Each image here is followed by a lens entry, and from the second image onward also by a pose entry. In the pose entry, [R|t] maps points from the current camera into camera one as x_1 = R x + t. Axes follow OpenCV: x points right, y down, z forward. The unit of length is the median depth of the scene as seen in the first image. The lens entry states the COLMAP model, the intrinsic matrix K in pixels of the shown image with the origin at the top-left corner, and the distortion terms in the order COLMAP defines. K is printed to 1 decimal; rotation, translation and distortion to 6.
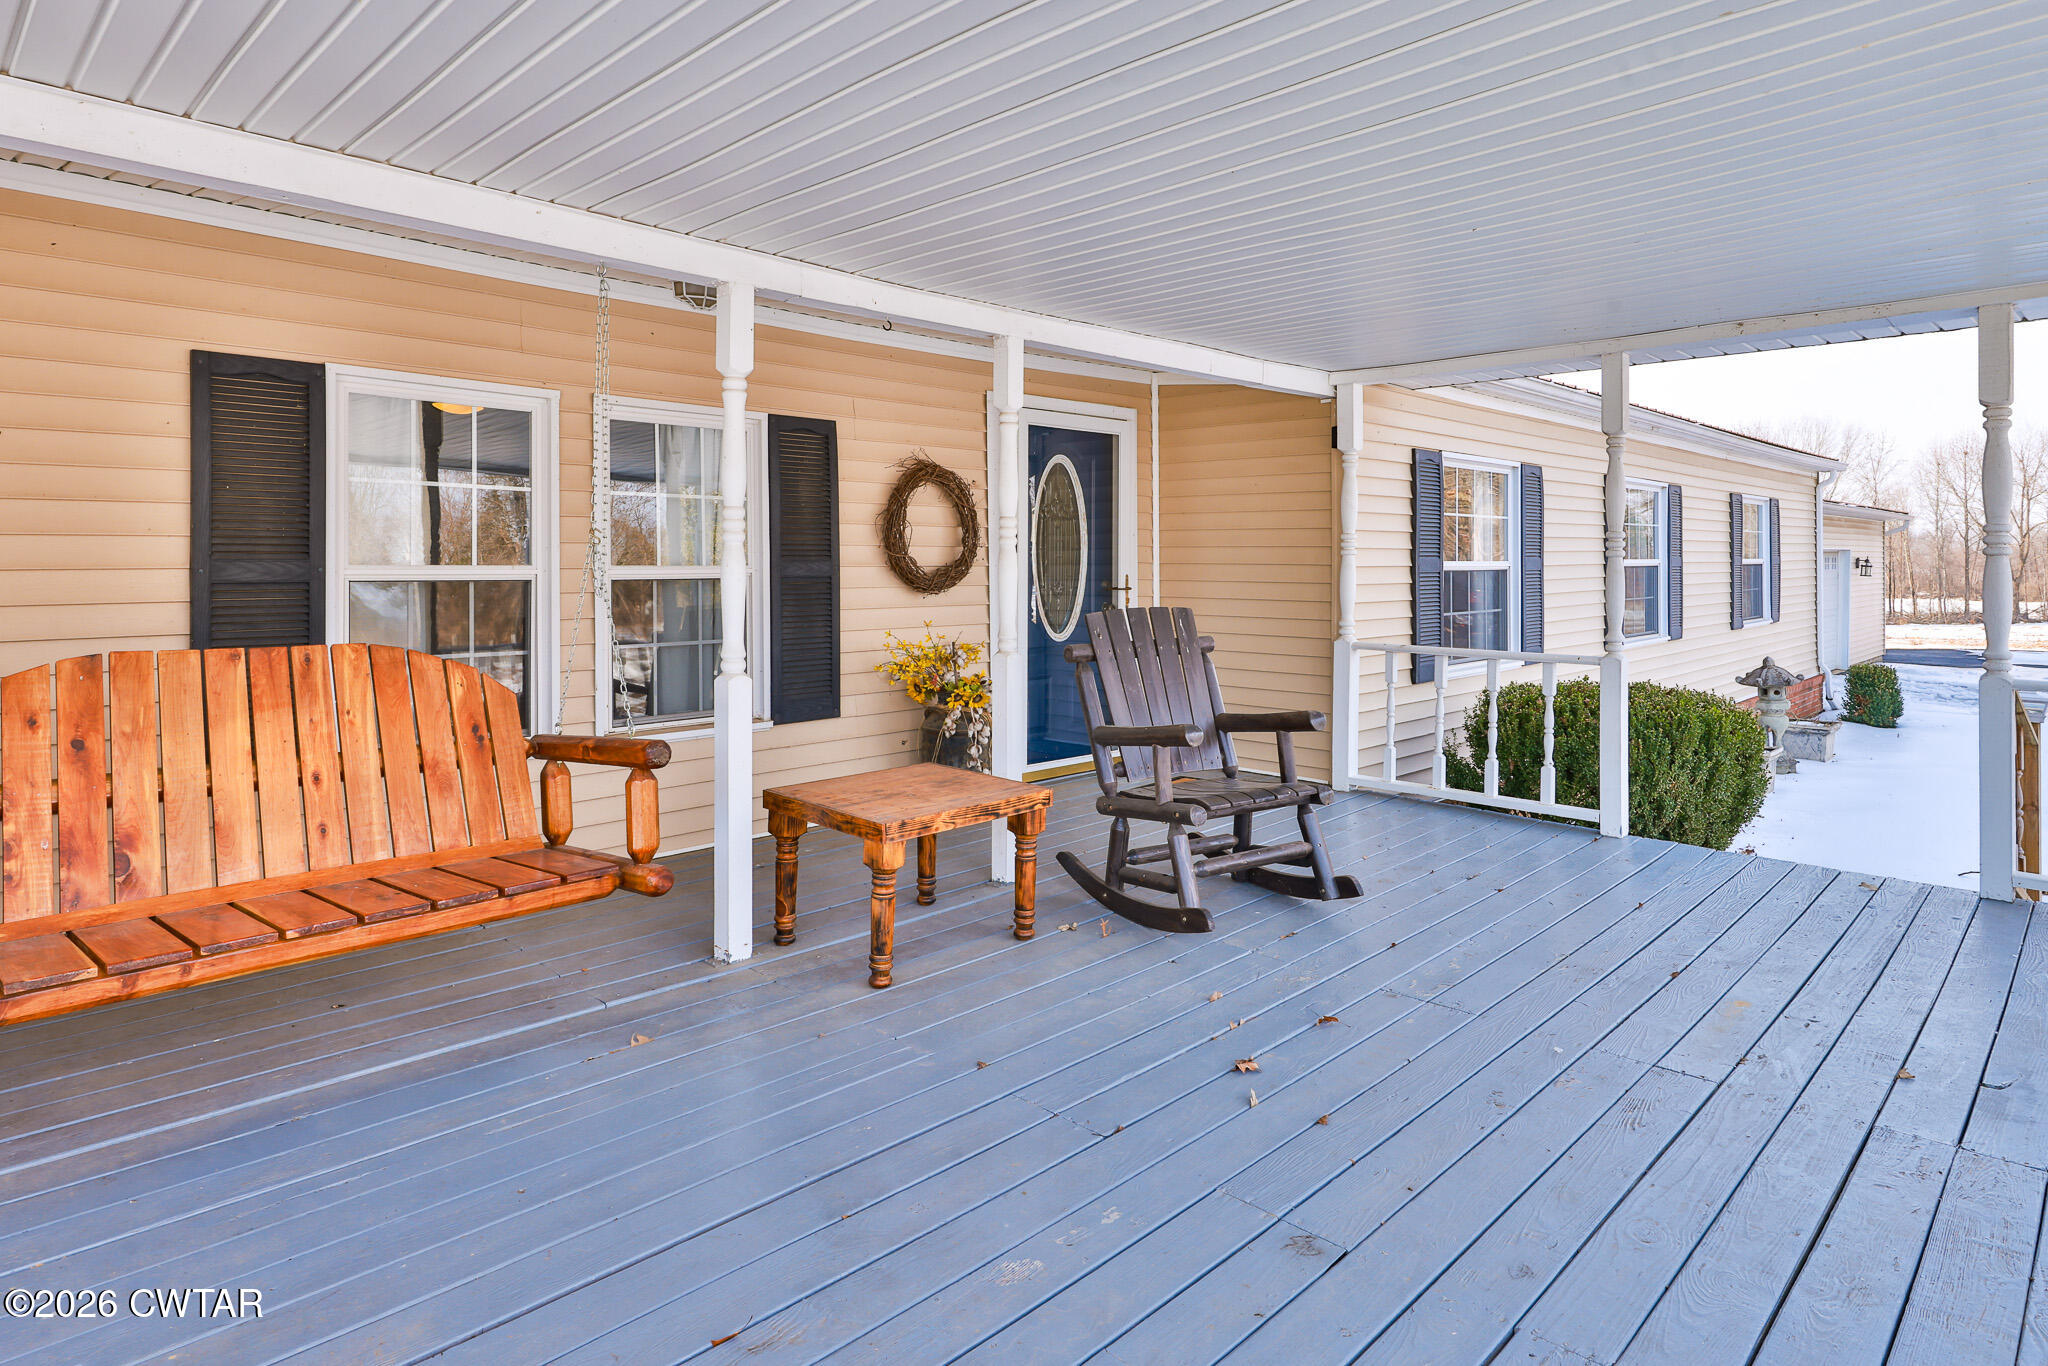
lens RADIAL K [[1149.3, 0, 1023.0], [0, 1149.3, 560.5], [0, 0, 1]] dist [0.001746, 0.000136]
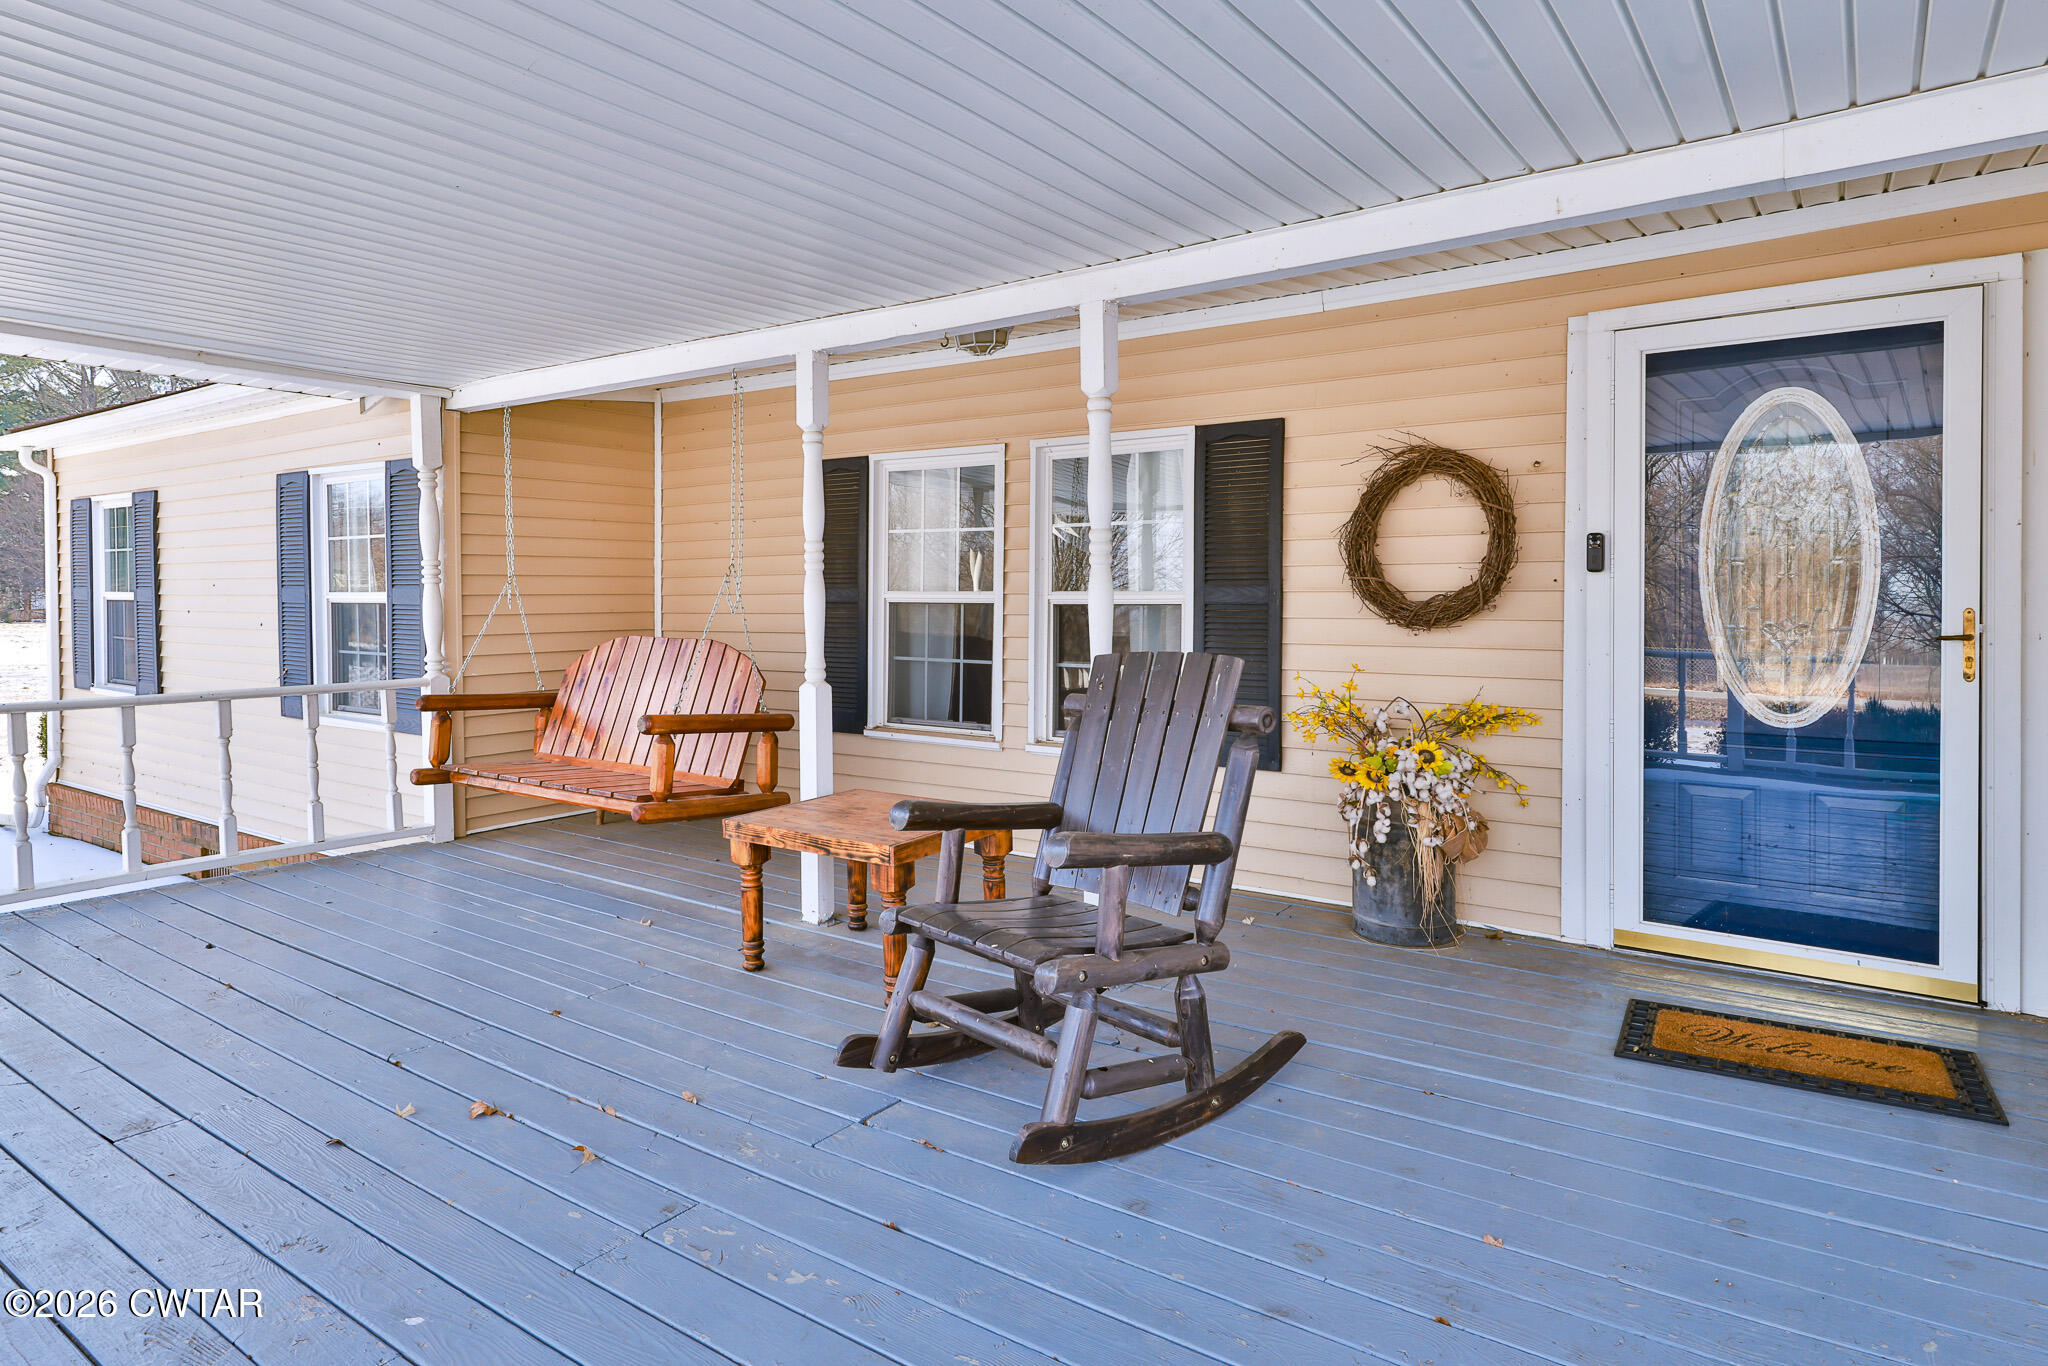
lens RADIAL K [[1179.5, 0, 1023.2], [0, 1179.5, 603.8], [0, 0, 1]] dist [0.021541, -0.000348]
pose [[0.155163, 0.012245, -0.987813, 0.671955], [0.003931, 0.999908, 0.013013, 0.001906], [0.987881, -0.005903, 0.155101, 0.697745]]
